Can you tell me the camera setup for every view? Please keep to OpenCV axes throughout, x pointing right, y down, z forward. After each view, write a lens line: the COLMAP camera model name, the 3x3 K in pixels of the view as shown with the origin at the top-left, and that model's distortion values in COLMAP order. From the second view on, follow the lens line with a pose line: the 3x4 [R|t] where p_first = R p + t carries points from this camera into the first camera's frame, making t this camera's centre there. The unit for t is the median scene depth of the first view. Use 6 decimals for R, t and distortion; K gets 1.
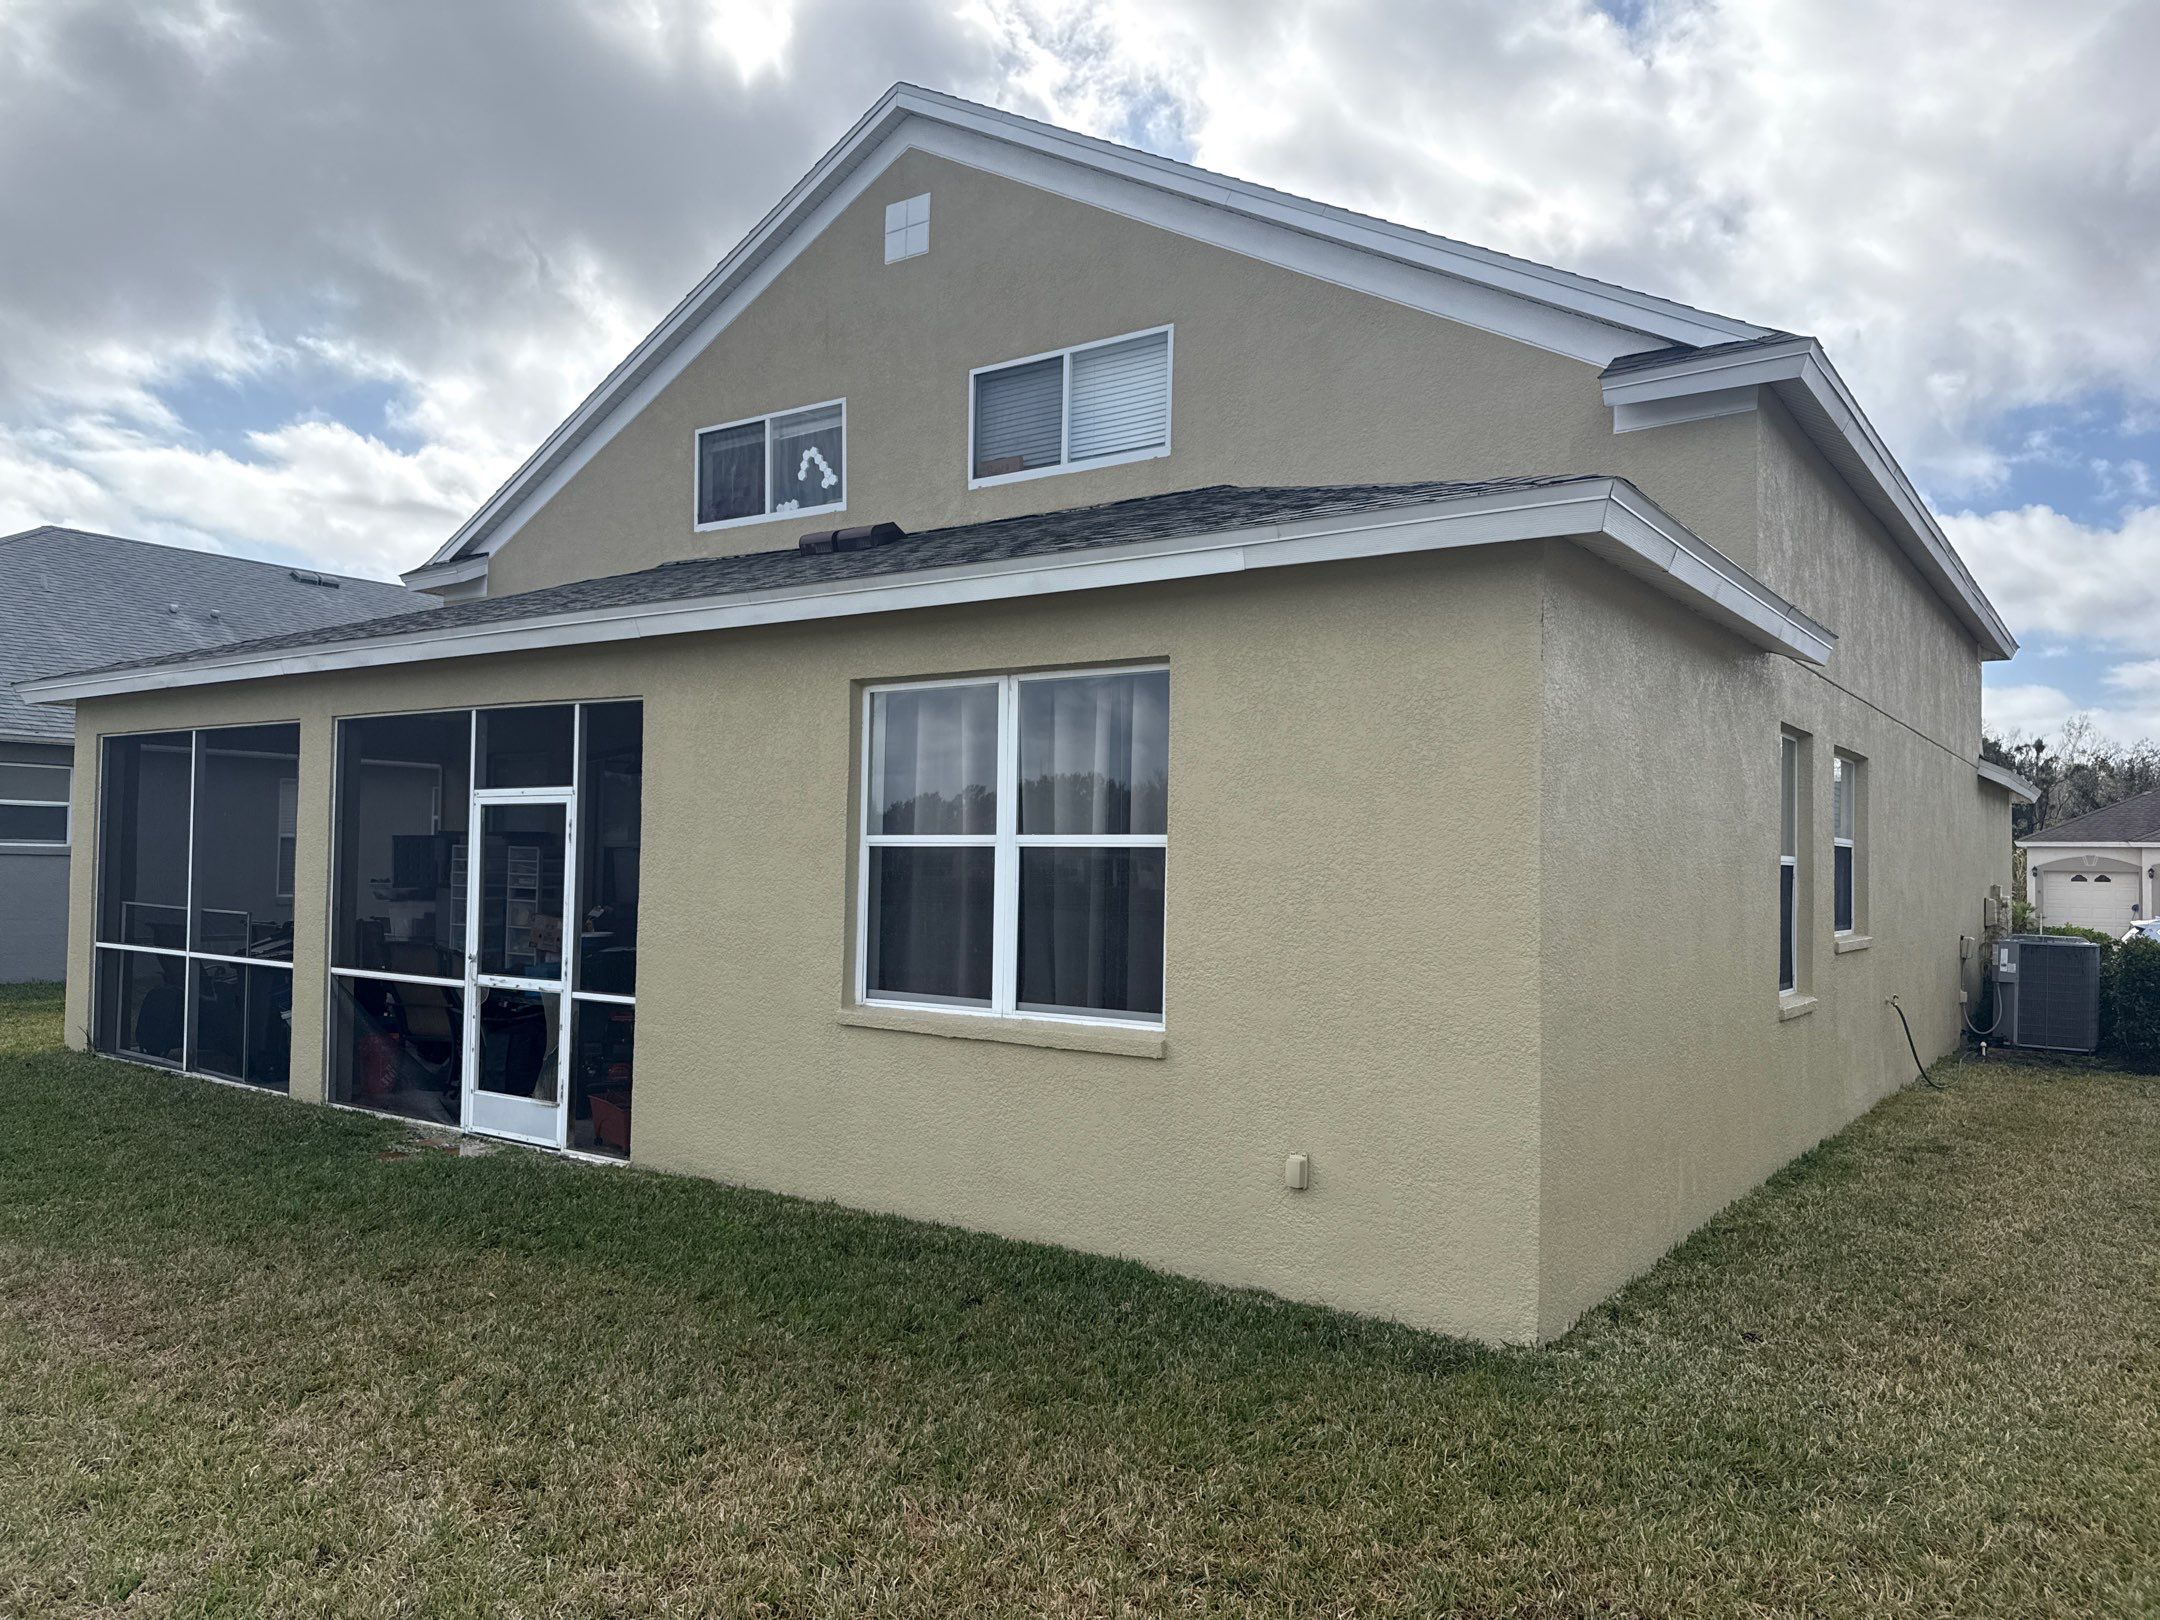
lens RADIAL K [[1519.3, 0, 1106.2], [0, 1519.3, 829.6], [0, 0, 1]] dist [0.023579, -0.030174]
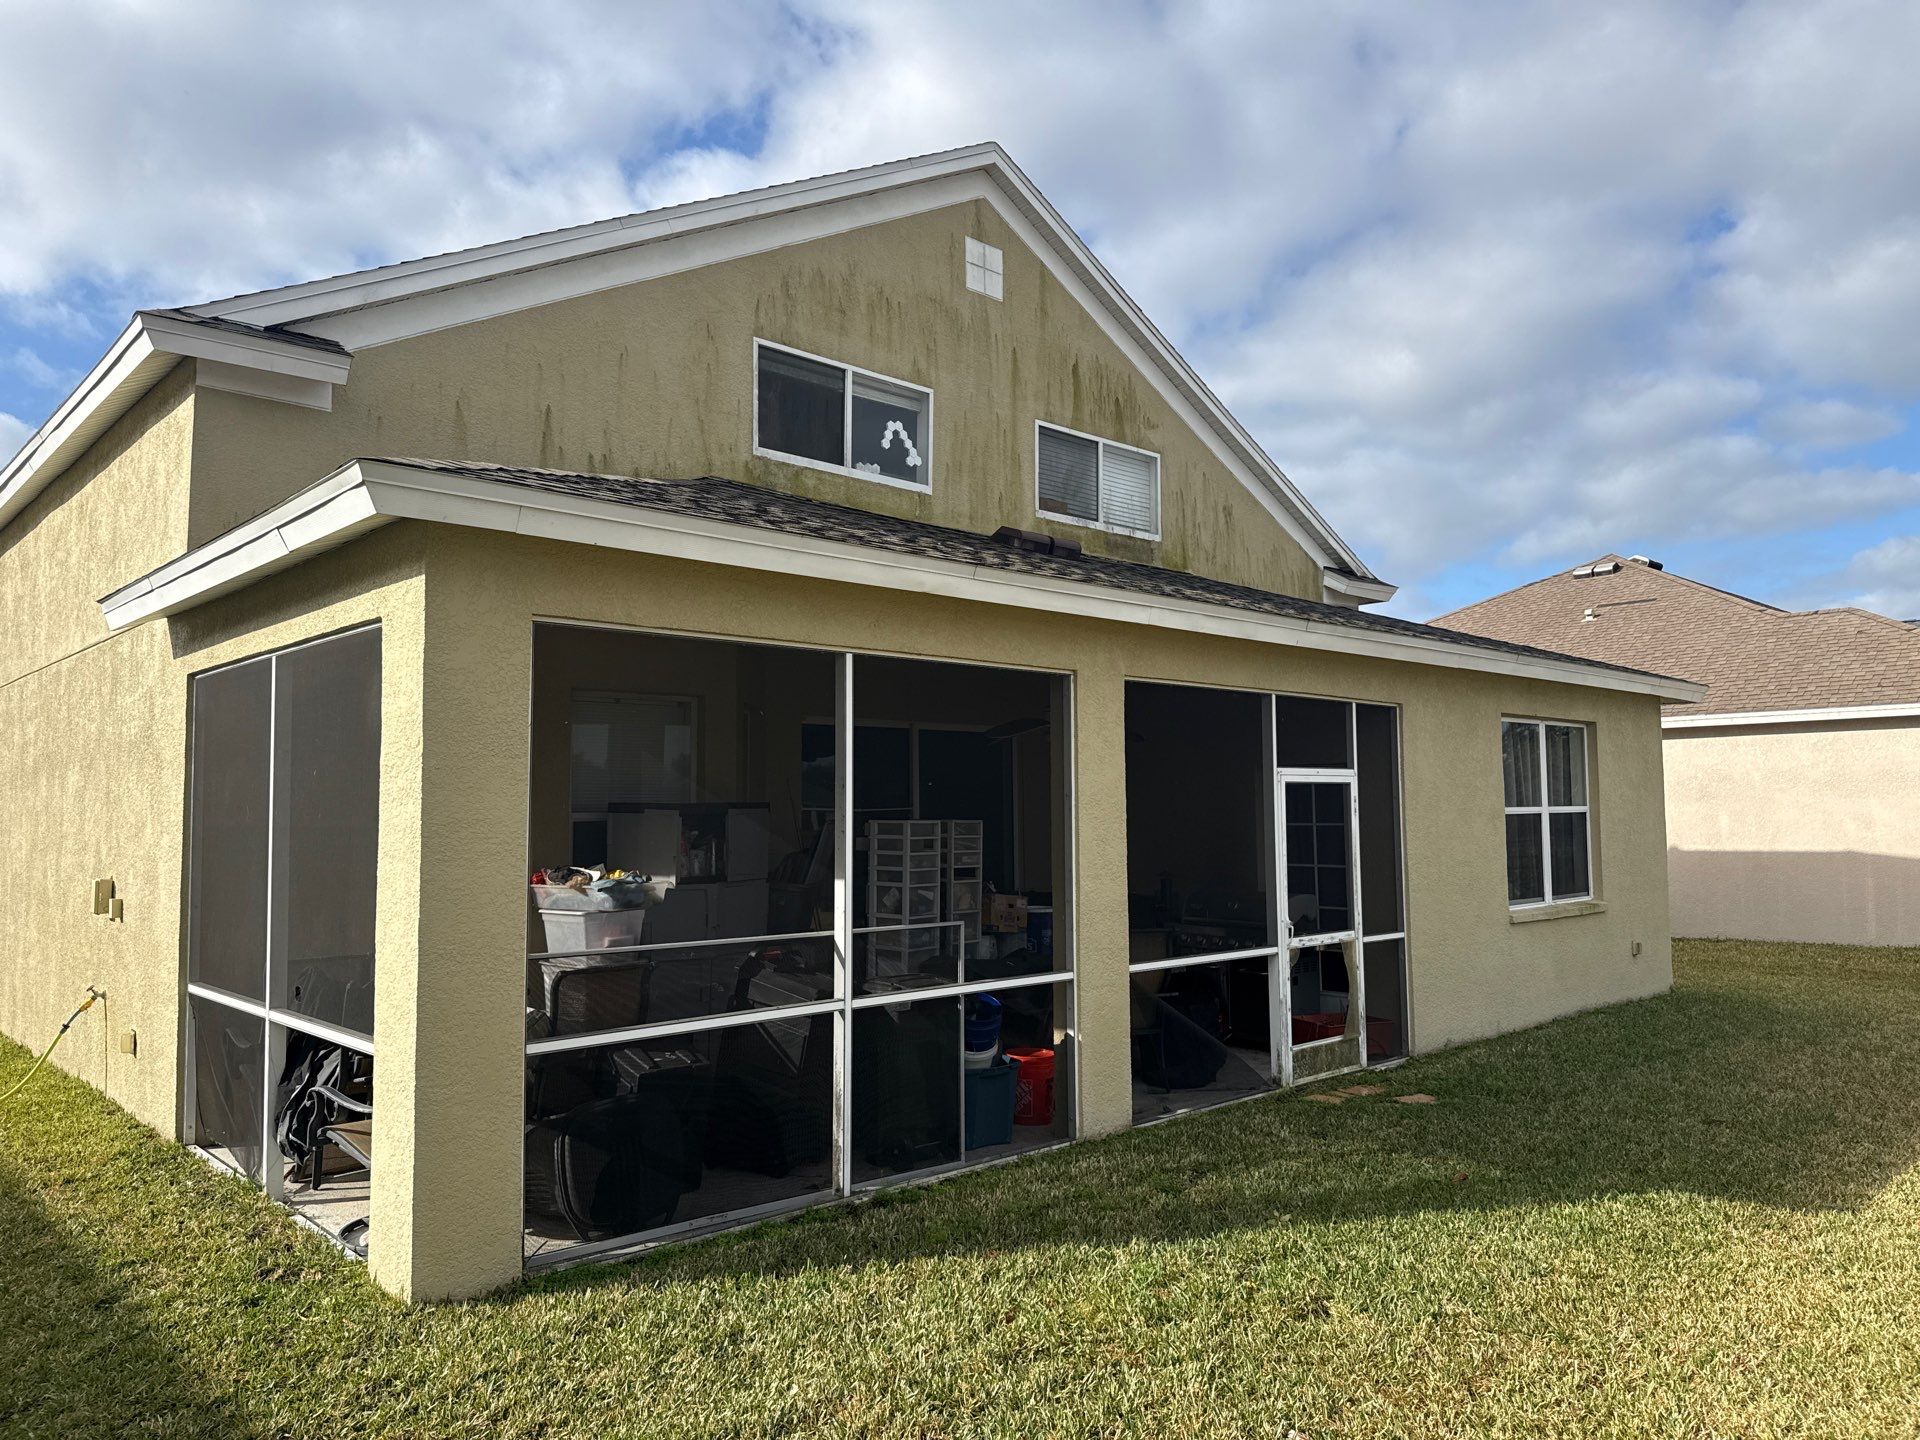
lens RADIAL K [[1341.1, 0, 960.0], [0, 1341.1, 720.0], [0, 0, 1]] dist [0.036181, -0.040492]
pose [[0.203792, 0.049250, 0.977775, -1.472012], [-0.010632, 0.998786, -0.048092, -0.012481], [-0.978957, -0.000595, 0.204068, 1.086127]]
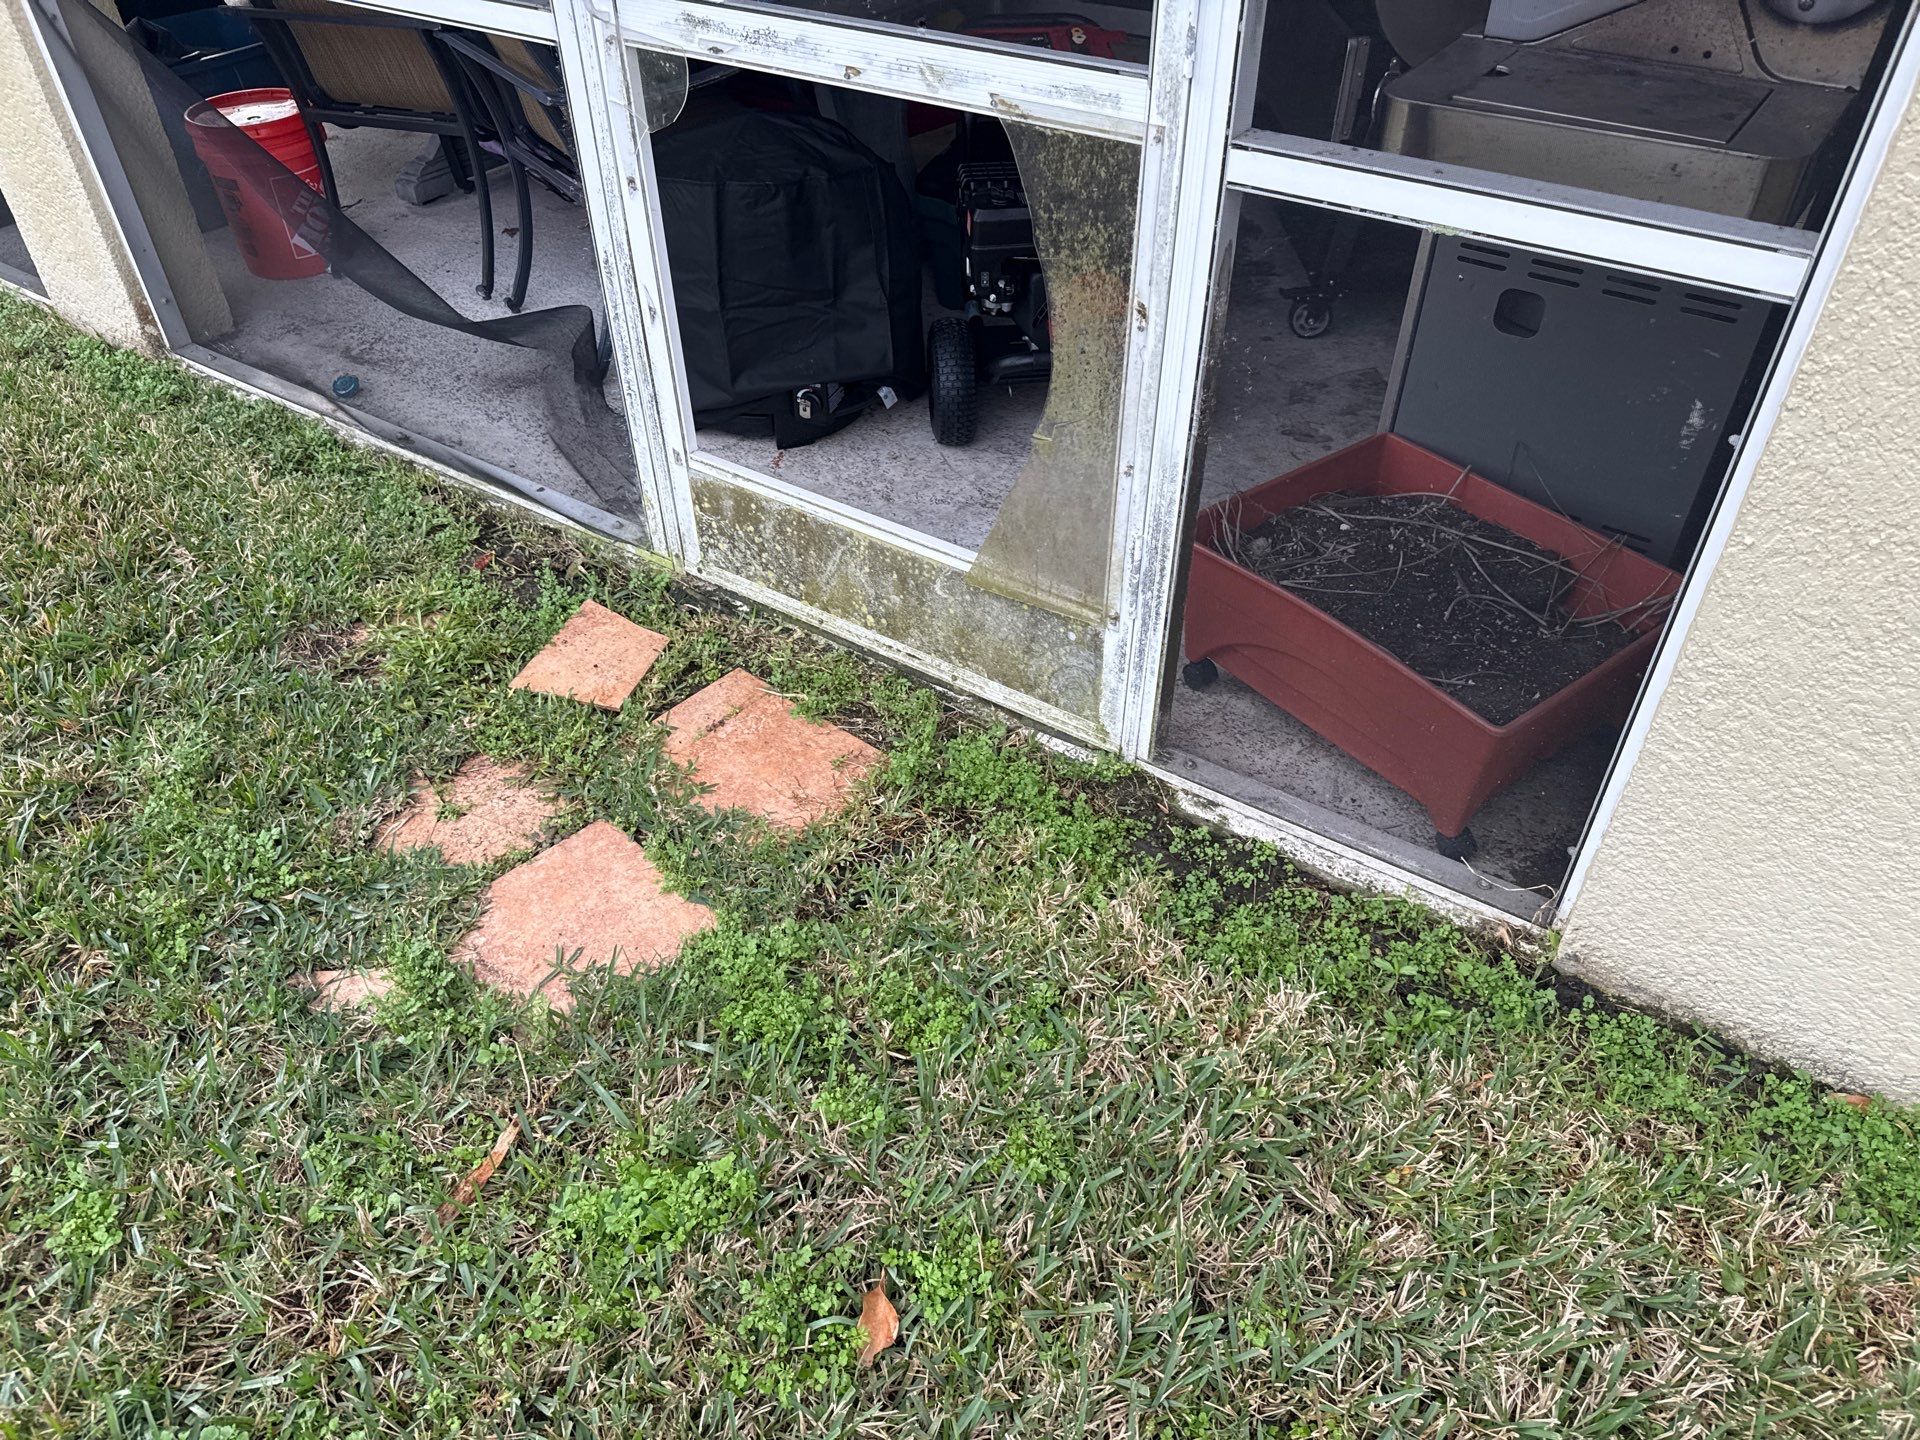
lens RADIAL K [[1346.1, 0, 972.0], [0, 1346.1, 729.6], [0, 0, 1]] dist [0.029809, -0.036911]
pose [[0.999684, -0.025107, 0.001321, -0.381713], [0.017883, 0.747017, 0.664564, 0.047482], [-0.017672, -0.664330, 0.747230, 0.818424]]
